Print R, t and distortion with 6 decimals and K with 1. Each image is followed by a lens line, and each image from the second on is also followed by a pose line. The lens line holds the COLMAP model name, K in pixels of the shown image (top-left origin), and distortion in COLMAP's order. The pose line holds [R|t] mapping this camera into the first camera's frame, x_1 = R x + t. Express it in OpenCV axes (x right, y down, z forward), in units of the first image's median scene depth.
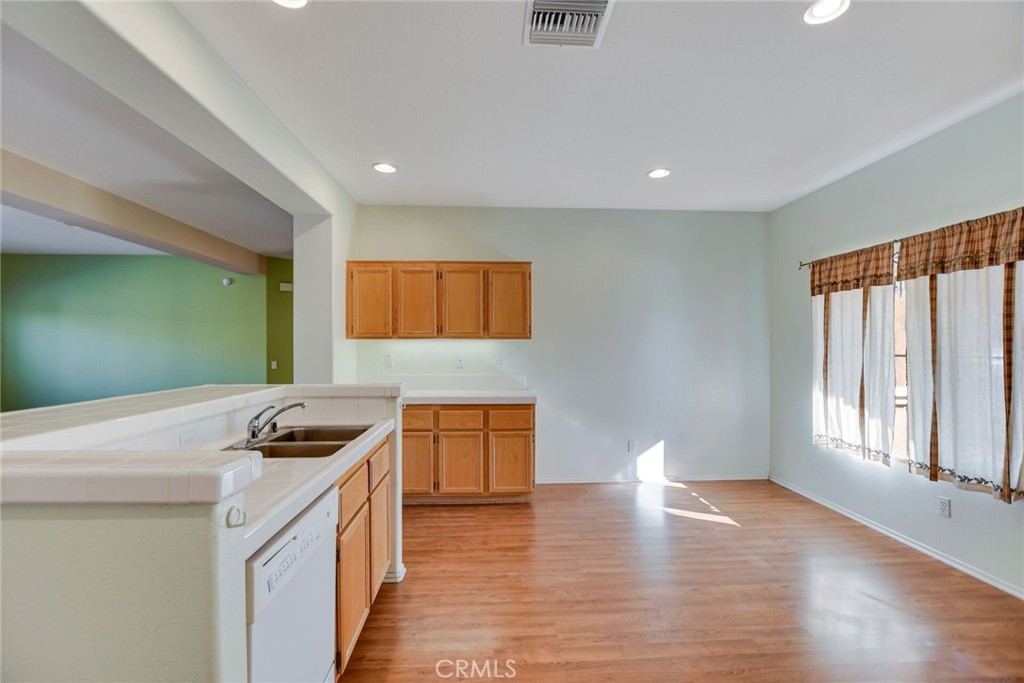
lens RADIAL K [[453.7, 0, 513.2], [0, 453.7, 342.4], [0, 0, 1]] dist [0.000675, 0.000280]
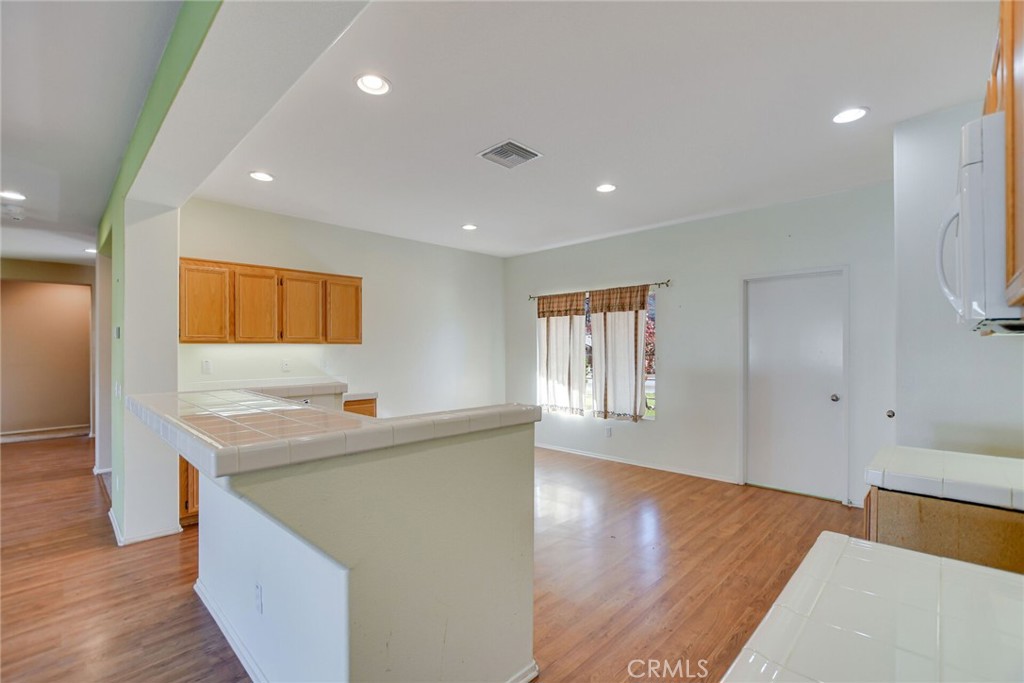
lens RADIAL K [[453.7, 0, 512.8], [0, 453.7, 345.4], [0, 0, 1]] dist [0.000675, 0.000280]
pose [[0.743200, 0.003052, 0.669062, -0.541323], [-0.001364, 0.999994, -0.003047, -0.001190], [-0.669067, 0.001352, 0.743201, -0.141701]]
